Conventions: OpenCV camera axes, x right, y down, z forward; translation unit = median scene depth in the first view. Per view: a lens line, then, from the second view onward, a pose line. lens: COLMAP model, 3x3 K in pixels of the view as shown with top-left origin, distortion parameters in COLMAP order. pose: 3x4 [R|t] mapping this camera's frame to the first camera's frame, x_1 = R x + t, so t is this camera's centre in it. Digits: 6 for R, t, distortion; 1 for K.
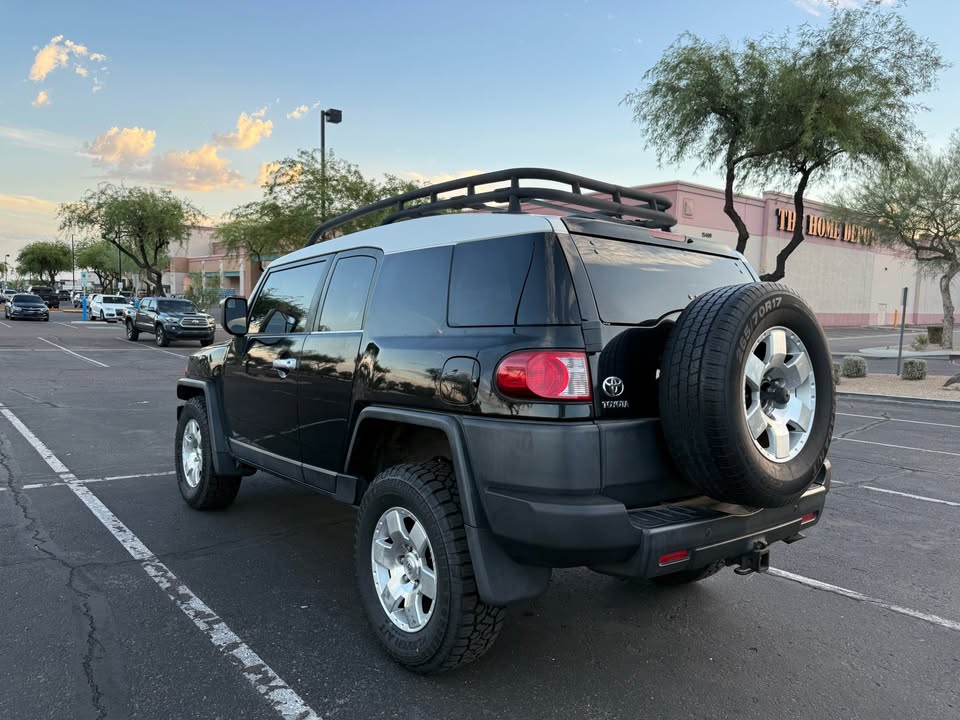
lens RADIAL K [[681.2, 0, 475.8], [0, 681.2, 357.4], [0, 0, 1]] dist [0.034536, -0.040628]
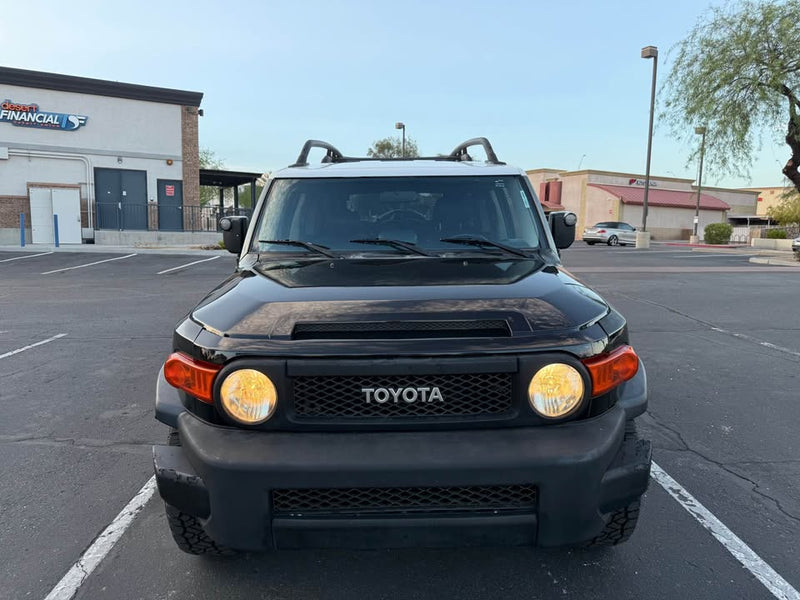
lens RADIAL K [[567.6, 0, 401.1], [0, 567.6, 295.9], [0, 0, 1]] dist [0.034536, -0.040628]
pose [[-0.787125, -0.108533, 0.607169, -0.777274], [0.012652, 0.981349, 0.191820, -0.146933], [-0.616664, 0.158668, -0.771071, 2.045846]]
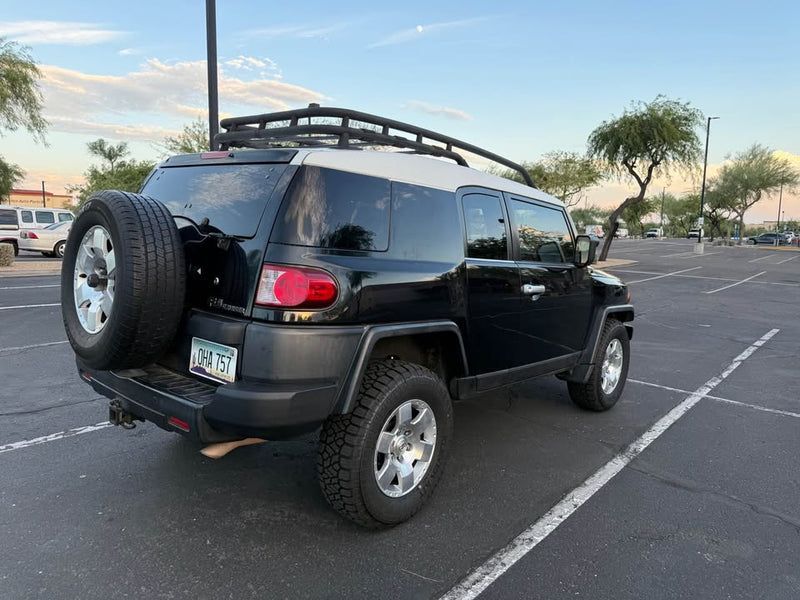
lens RADIAL K [[567.6, 0, 403.5], [0, 567.6, 294.9], [0, 0, 1]] dist [0.034536, -0.040628]
pose [[0.192976, 0.092254, -0.976857, 1.058964], [-0.092279, 0.992864, 0.075536, -0.032817], [0.976855, 0.075566, 0.200112, 0.904385]]
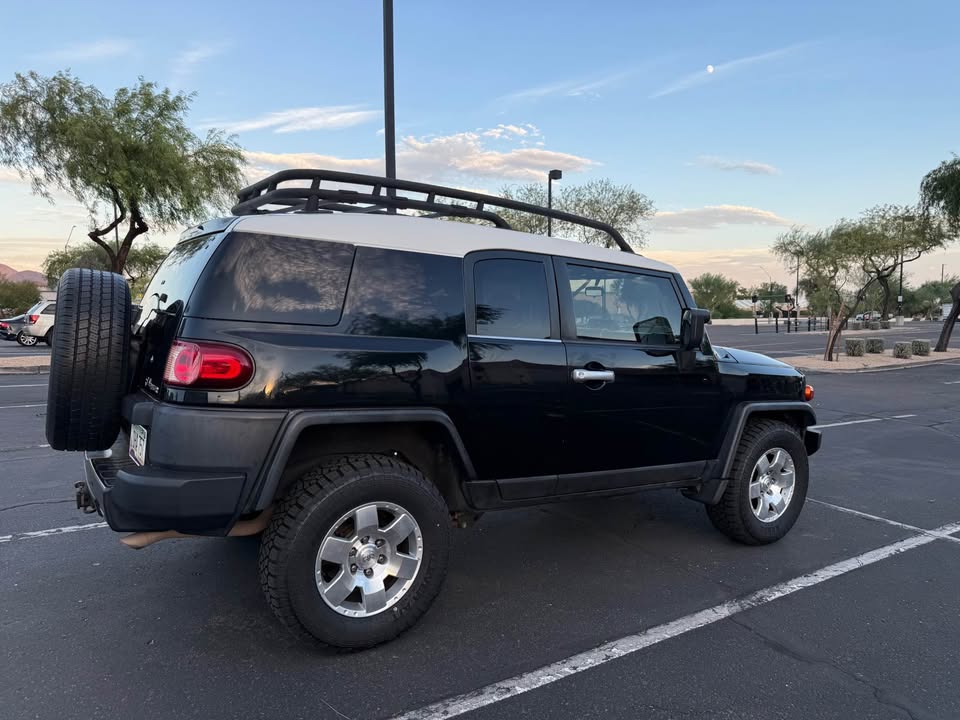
lens RADIAL K [[681.2, 0, 490.1], [0, 681.2, 357.4], [0, 0, 1]] dist [0.034536, -0.040628]
pose [[-0.088652, 0.037666, -0.995350, 1.082353], [-0.081017, 0.995701, 0.044895, -0.044812], [0.992762, 0.084620, -0.085219, 1.263583]]
